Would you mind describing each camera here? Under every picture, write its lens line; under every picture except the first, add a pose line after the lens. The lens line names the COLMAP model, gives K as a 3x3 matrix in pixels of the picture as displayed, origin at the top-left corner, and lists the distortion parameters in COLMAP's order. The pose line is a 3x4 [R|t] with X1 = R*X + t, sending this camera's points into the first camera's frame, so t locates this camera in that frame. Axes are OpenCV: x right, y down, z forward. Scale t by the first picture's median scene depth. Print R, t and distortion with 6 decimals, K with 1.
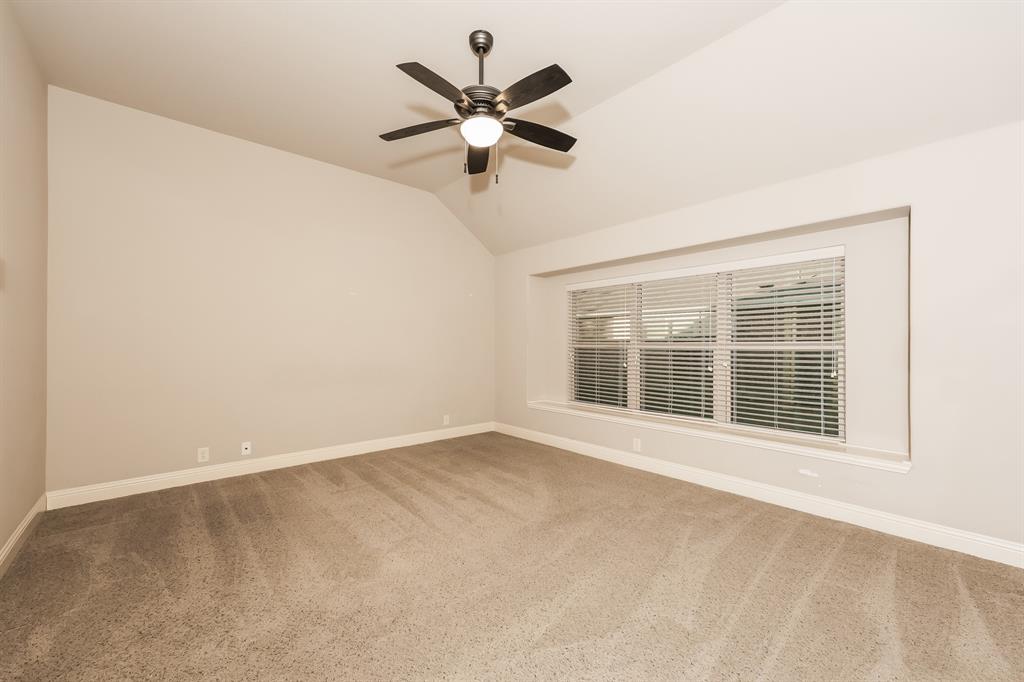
lens RADIAL K [[411.2, 0, 560.6], [0, 411.2, 344.8], [0, 0, 1]] dist [-0.001348, -0.000107]
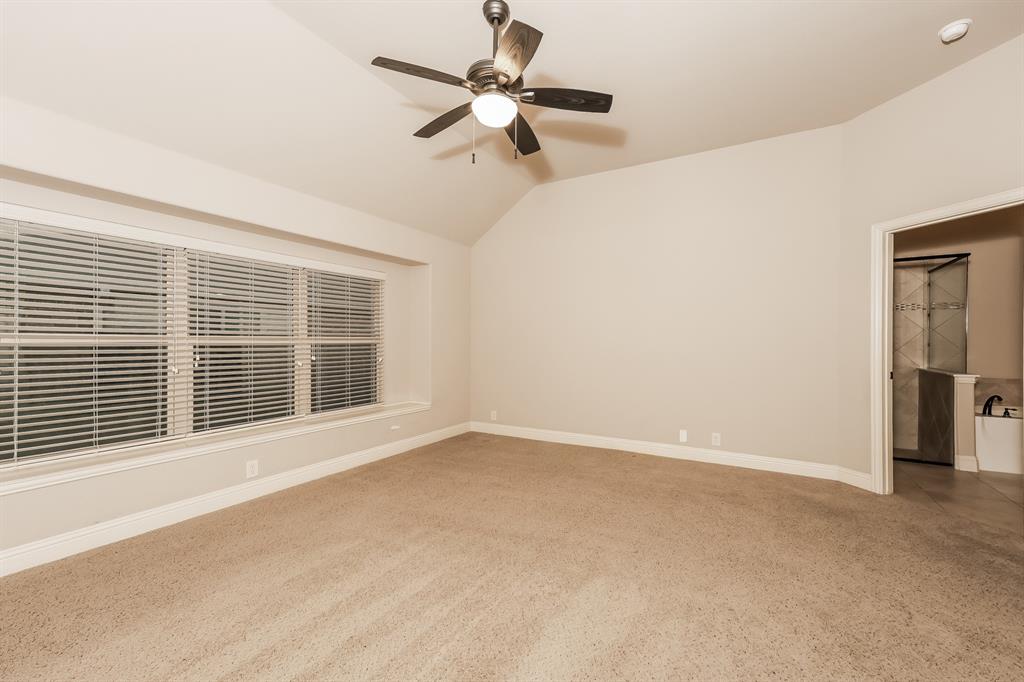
lens RADIAL K [[417.4, 0, 517.1], [0, 417.4, 339.3], [0, 0, 1]] dist [0.013847, 0.000012]
pose [[-0.260291, -0.001281, 0.965529, -0.633832], [-0.006583, 0.999978, -0.000448, -0.002529], [-0.965508, -0.006472, -0.260294, 0.651145]]
